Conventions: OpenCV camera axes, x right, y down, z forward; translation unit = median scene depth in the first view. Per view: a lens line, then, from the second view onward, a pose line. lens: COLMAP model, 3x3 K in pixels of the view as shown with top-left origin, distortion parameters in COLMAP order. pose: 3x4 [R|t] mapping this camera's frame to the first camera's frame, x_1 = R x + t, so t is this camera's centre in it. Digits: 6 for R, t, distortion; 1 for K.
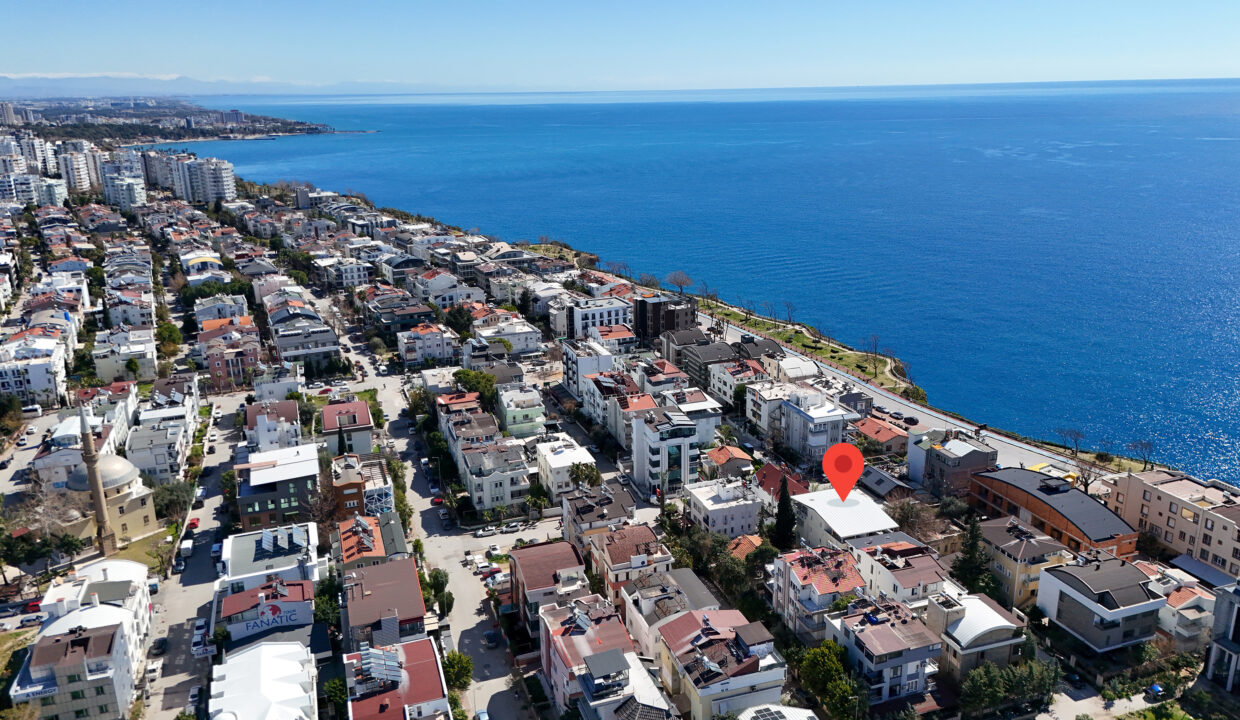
lens RADIAL K [[911.8, 0, 620.0], [0, 911.8, 360.0], [0, 0, 1]] dist [0.094875, -0.104371]
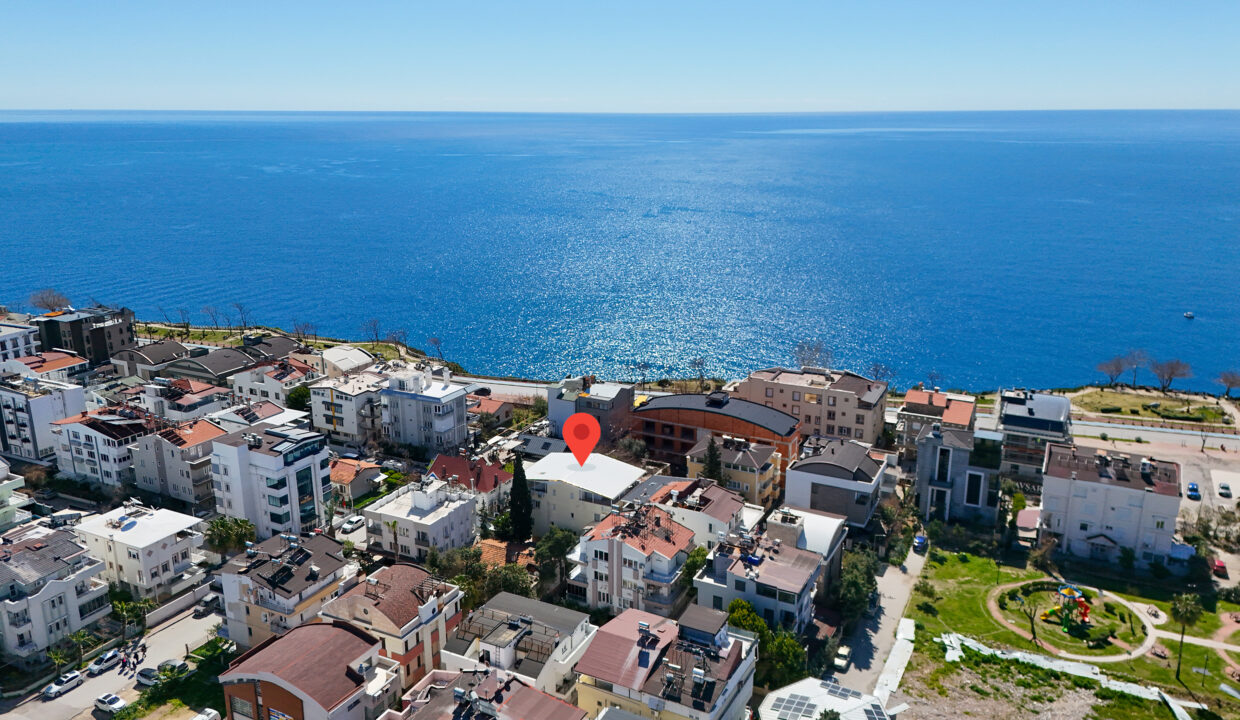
lens RADIAL K [[911.8, 0, 620.0], [0, 911.8, 360.0], [0, 0, 1]] dist [0.094875, -0.104371]
pose [[0.720343, -0.170231, 0.672405, -0.236032], [0.189055, 0.980898, 0.045797, 0.023639], [-0.667356, 0.094132, 0.738766, 0.286993]]
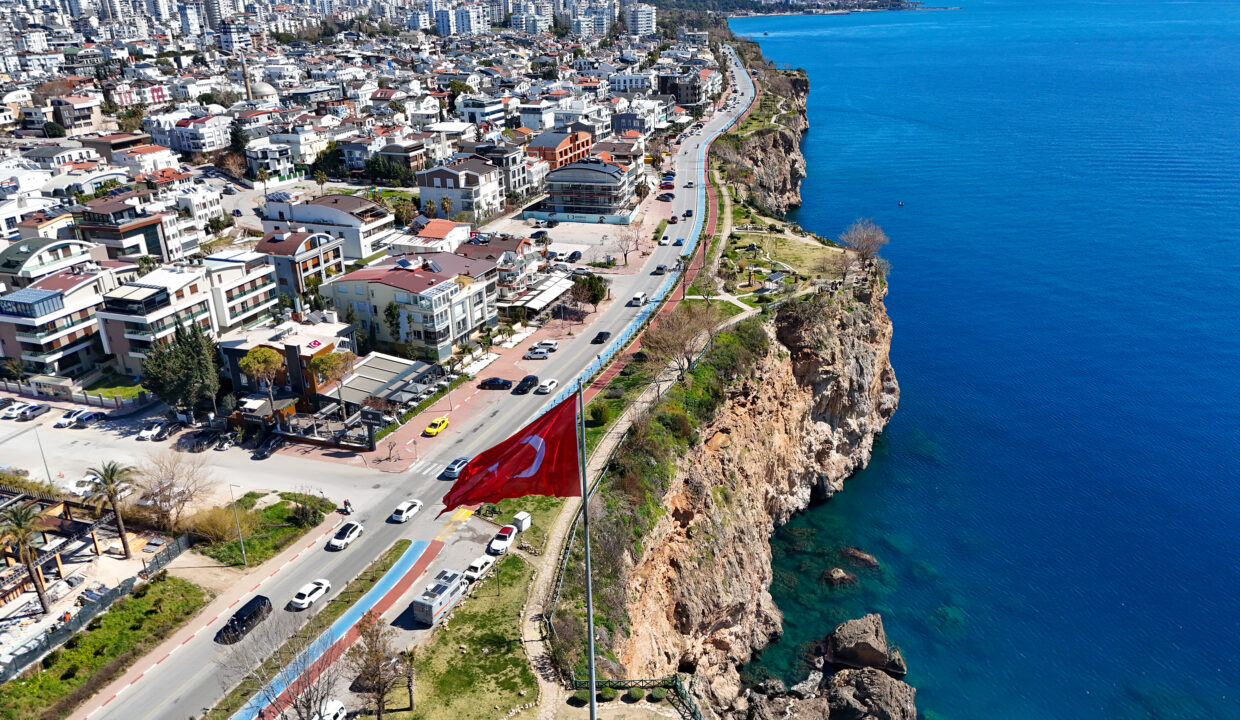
lens RADIAL K [[911.8, 0, 620.0], [0, 911.8, 360.0], [0, 0, 1]] dist [0.094875, -0.104371]
pose [[0.791290, 0.233361, -0.565158, 1.377499], [-0.169888, 0.971820, 0.163413, 0.219638], [0.587366, -0.033294, 0.808636, -0.276213]]
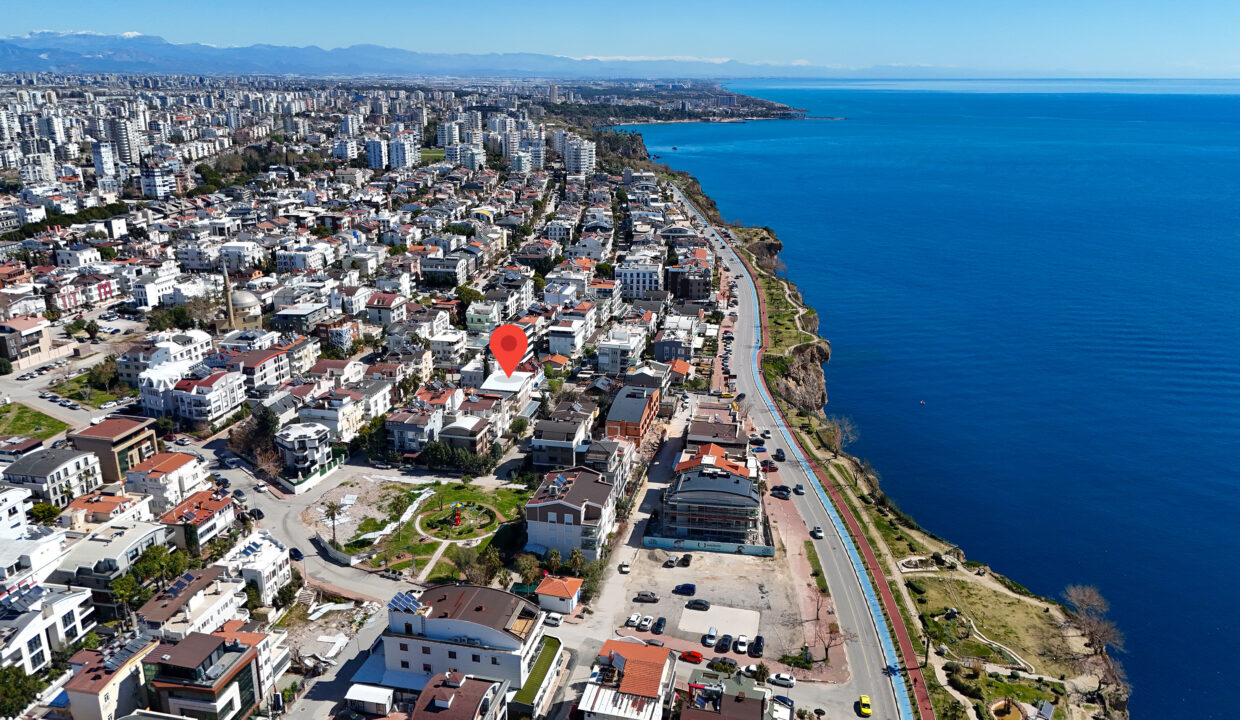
lens RADIAL K [[911.8, 0, 620.0], [0, 911.8, 360.0], [0, 0, 1]] dist [0.094875, -0.104371]
pose [[0.857974, 0.172943, -0.483706, 0.992443], [-0.165181, 0.984497, 0.059003, -0.002101], [0.486411, 0.029276, 0.873239, -0.283922]]
